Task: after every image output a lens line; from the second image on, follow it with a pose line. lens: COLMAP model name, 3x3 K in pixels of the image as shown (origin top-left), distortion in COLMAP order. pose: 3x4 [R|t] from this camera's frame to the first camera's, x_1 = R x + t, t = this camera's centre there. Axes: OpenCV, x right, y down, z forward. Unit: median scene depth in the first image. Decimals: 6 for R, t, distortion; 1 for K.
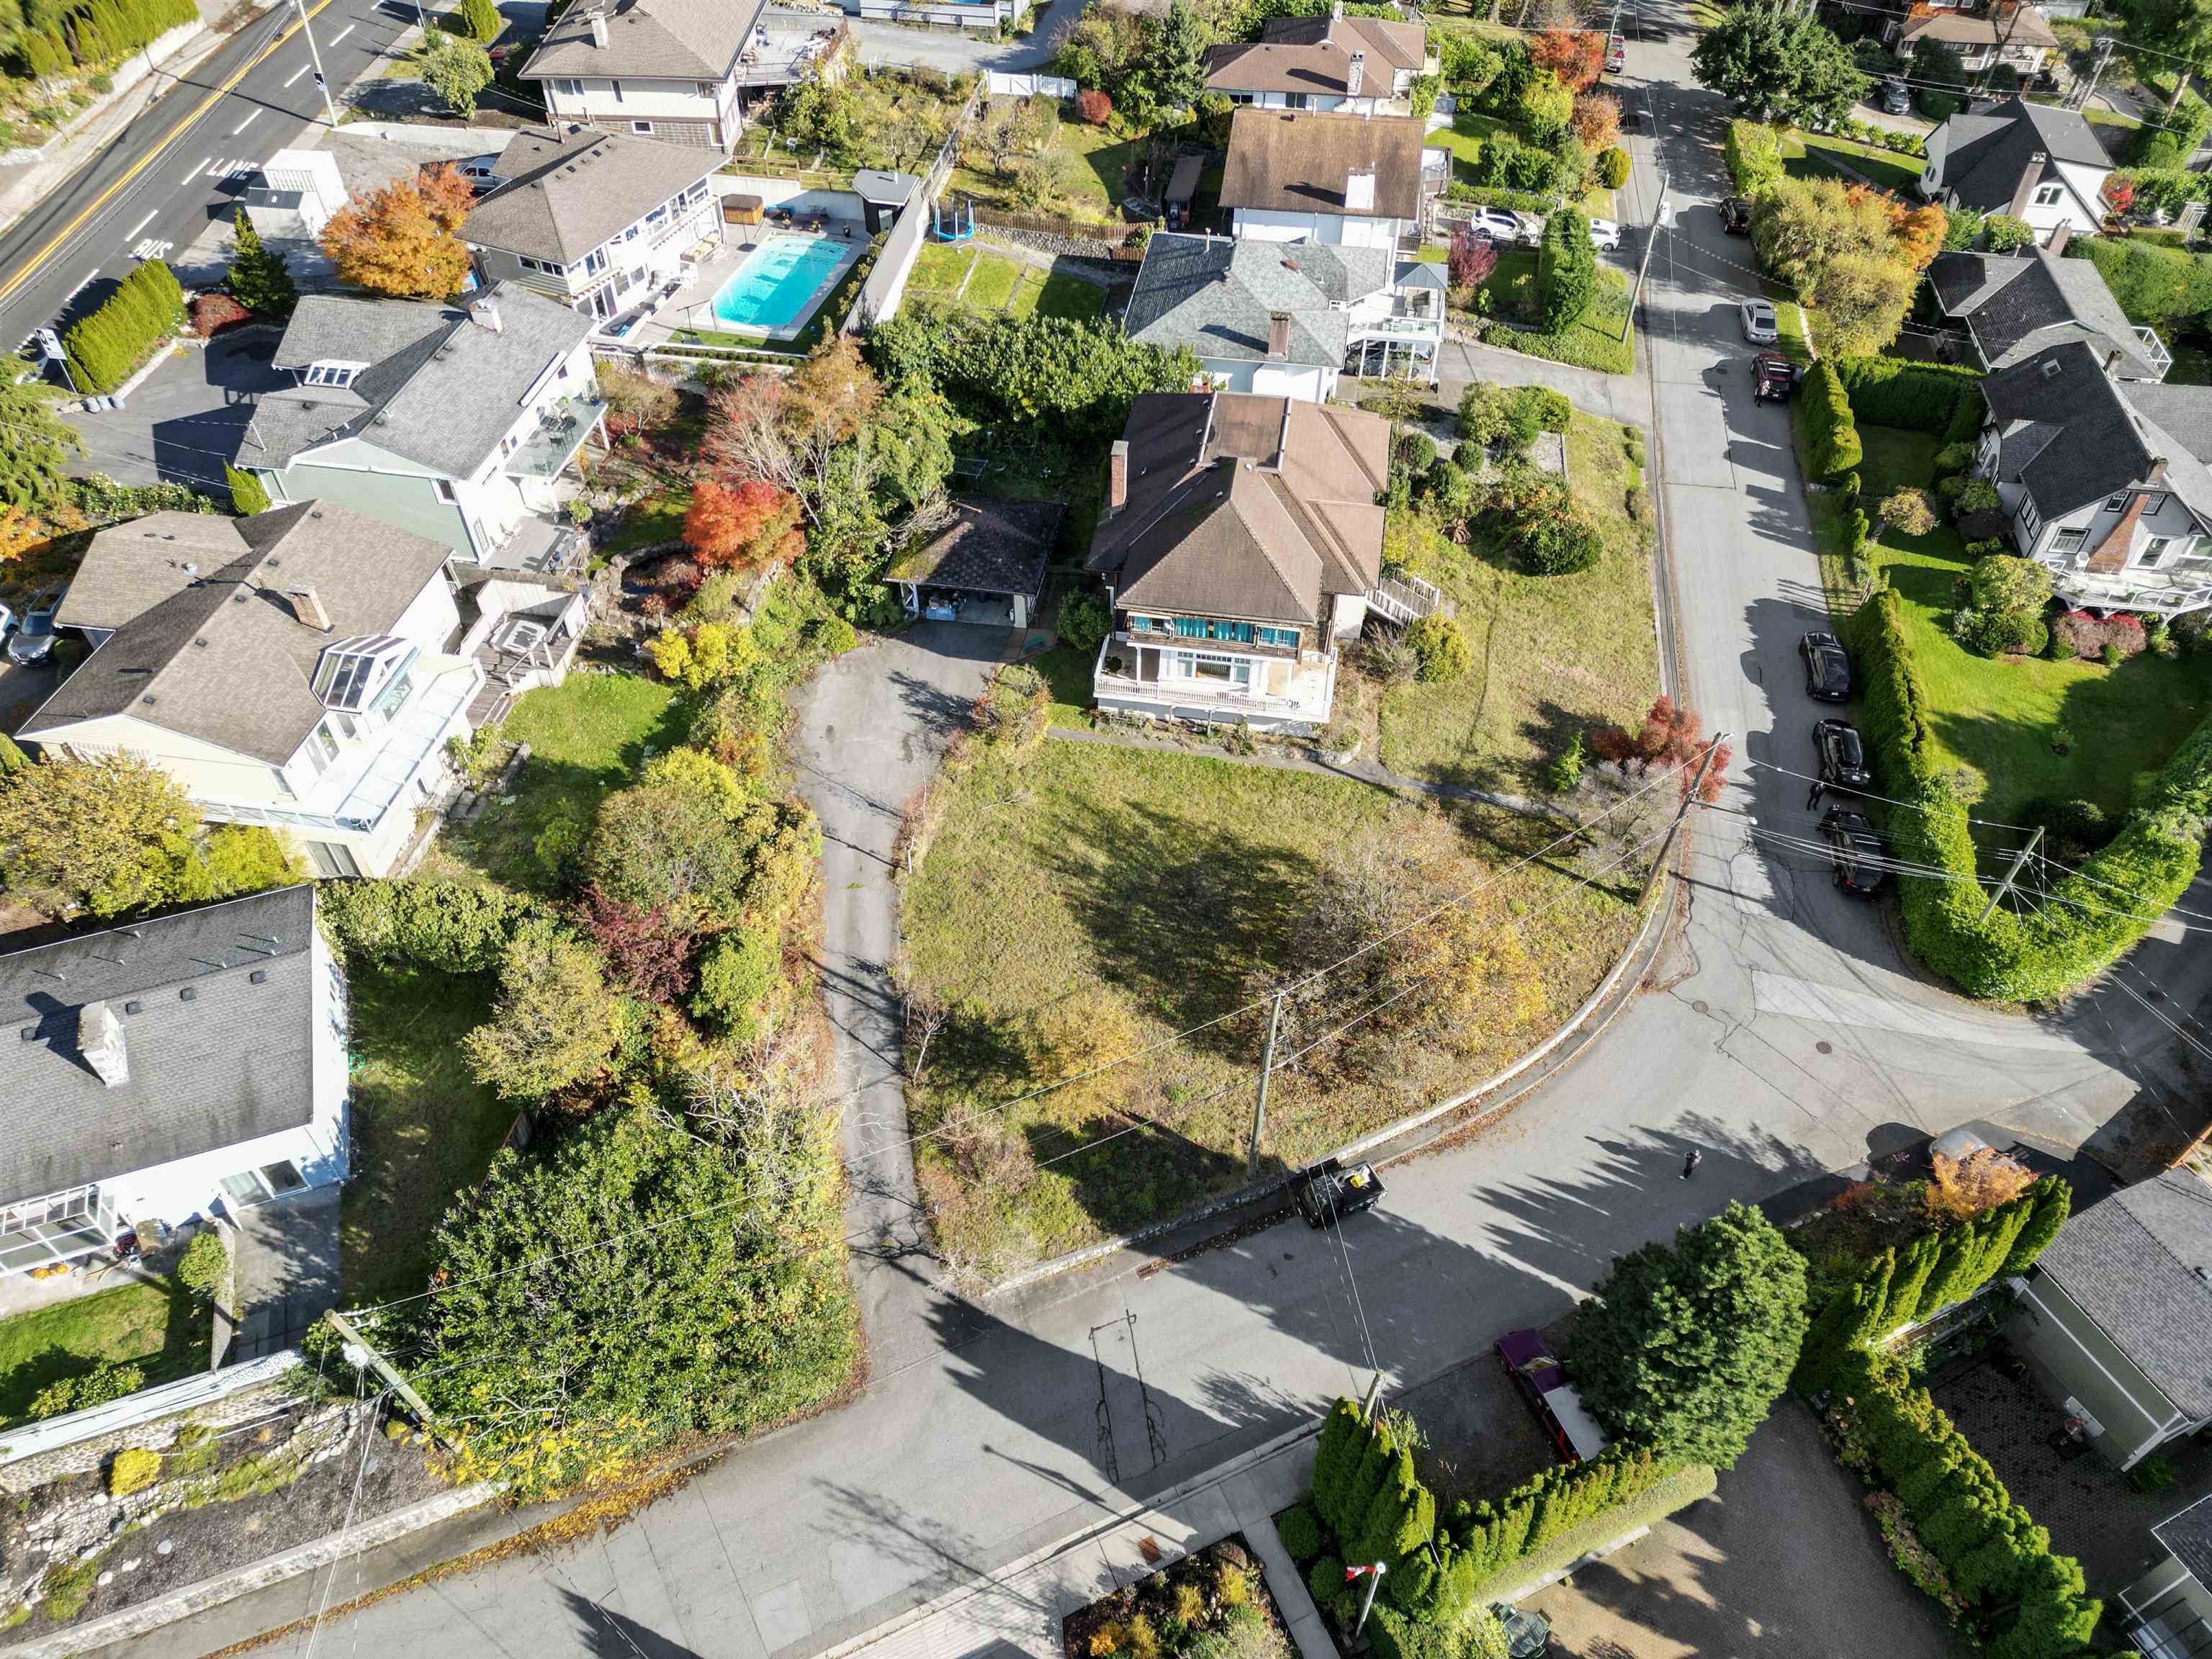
lens RADIAL K [[1538.3, 0, 1114.0], [0, 1538.3, 828.1], [0, 0, 1]] dist [0.078270, -0.076354]
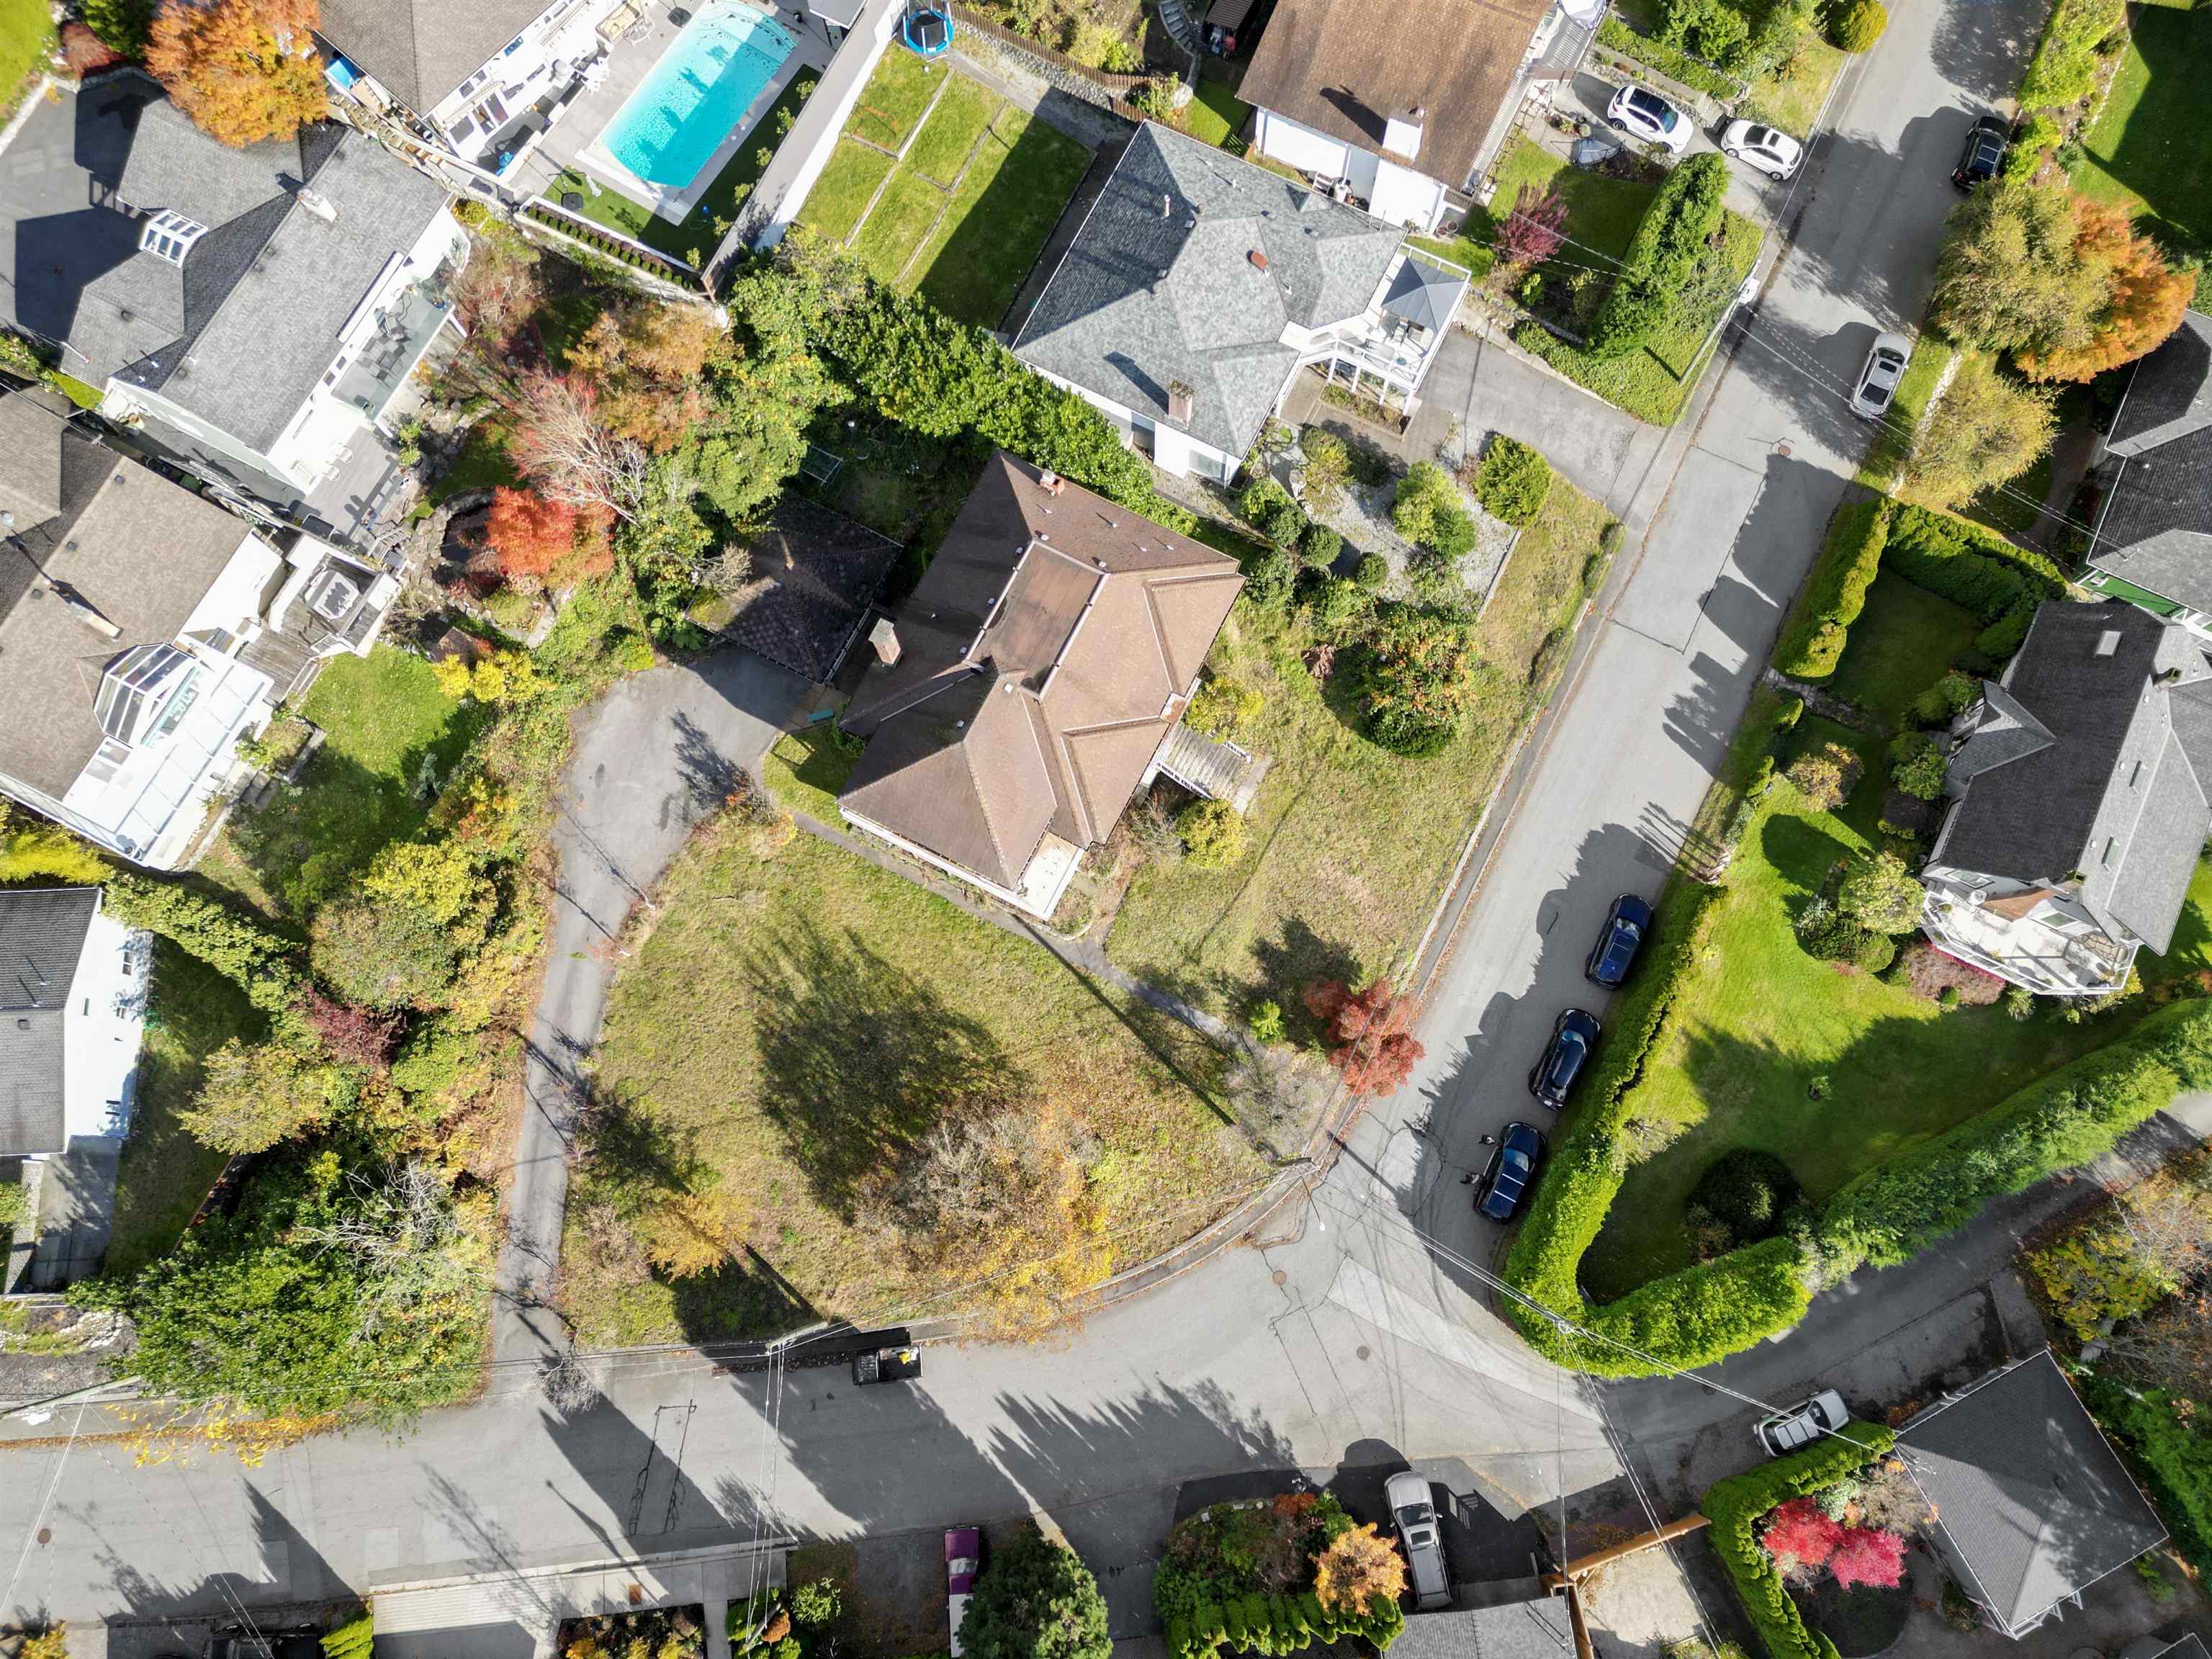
lens RADIAL K [[1538.3, 0, 1114.0], [0, 1538.3, 828.1], [0, 0, 1]] dist [0.078270, -0.076354]
pose [[0.951395, 0.292000, -0.097899, 0.235683], [-0.204179, 0.836012, 0.509309, -0.578618], [0.230563, -0.464565, 0.854997, 0.152758]]
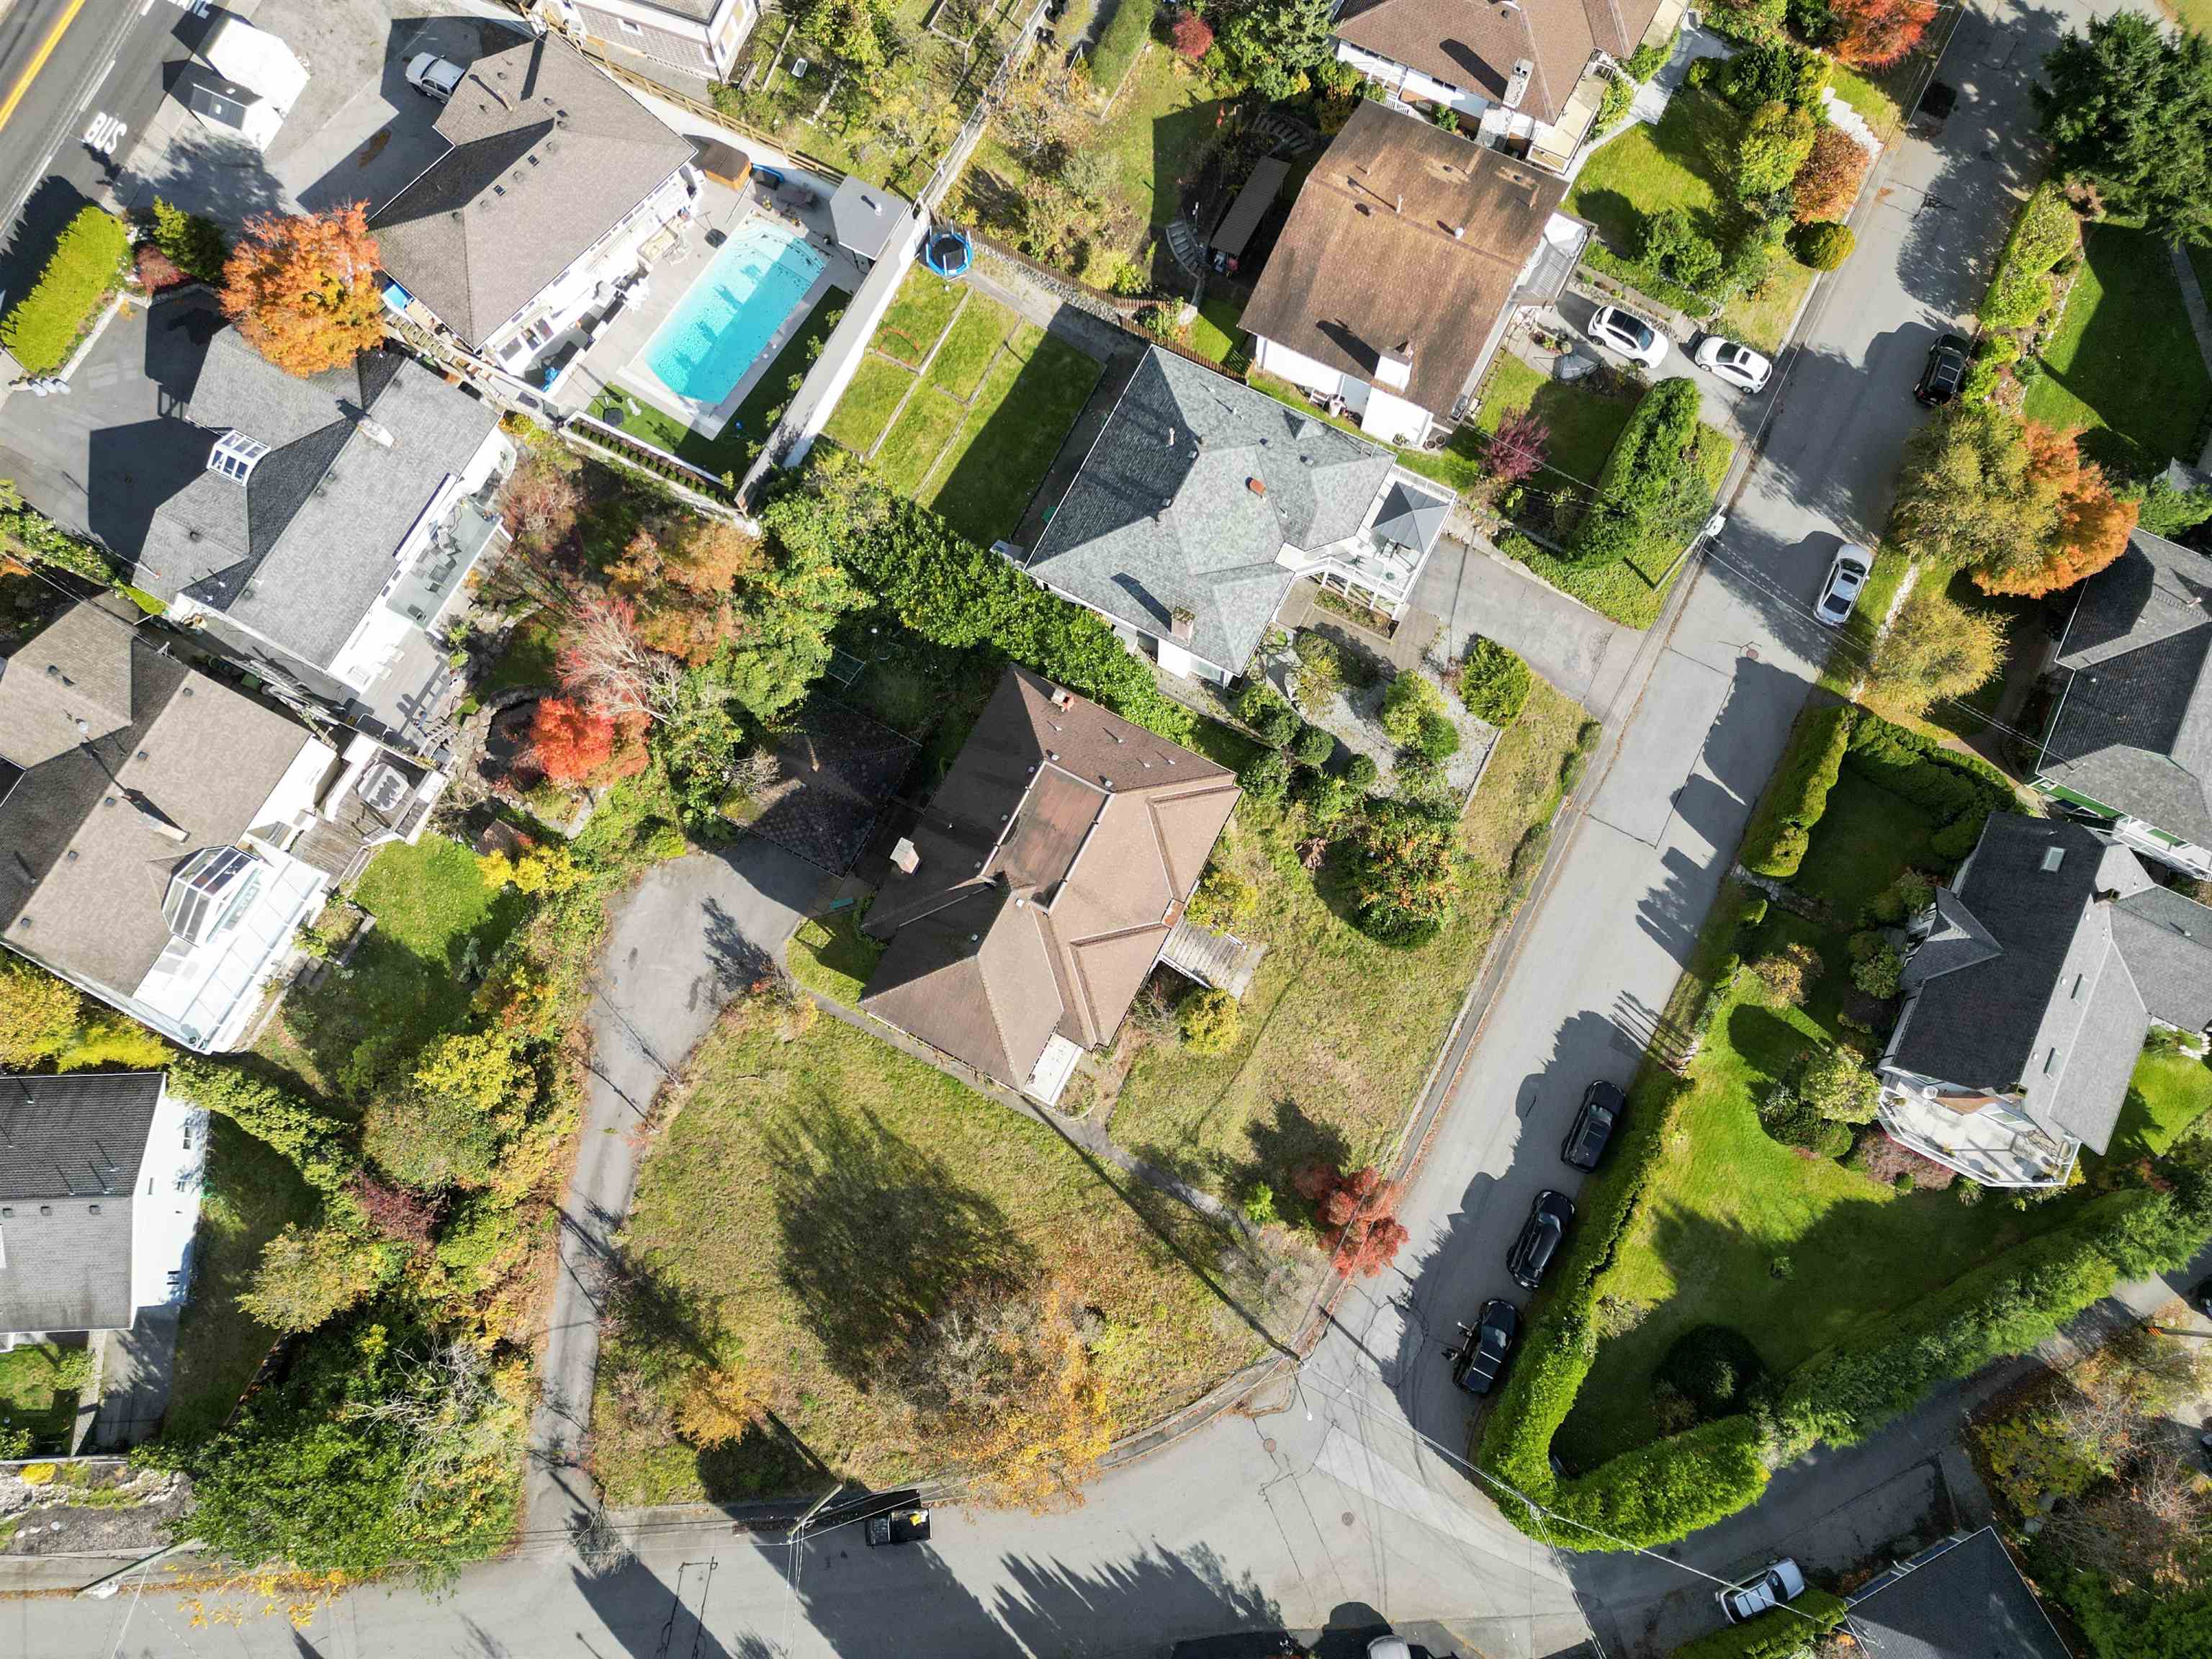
lens RADIAL K [[1538.3, 0, 1114.0], [0, 1538.3, 828.1], [0, 0, 1]] dist [0.078270, -0.076354]
pose [[0.948683, 0.300252, -0.099249, 0.204656], [-0.211234, 0.835240, 0.507695, -0.706297], [0.235333, -0.460676, 0.855801, 0.157896]]
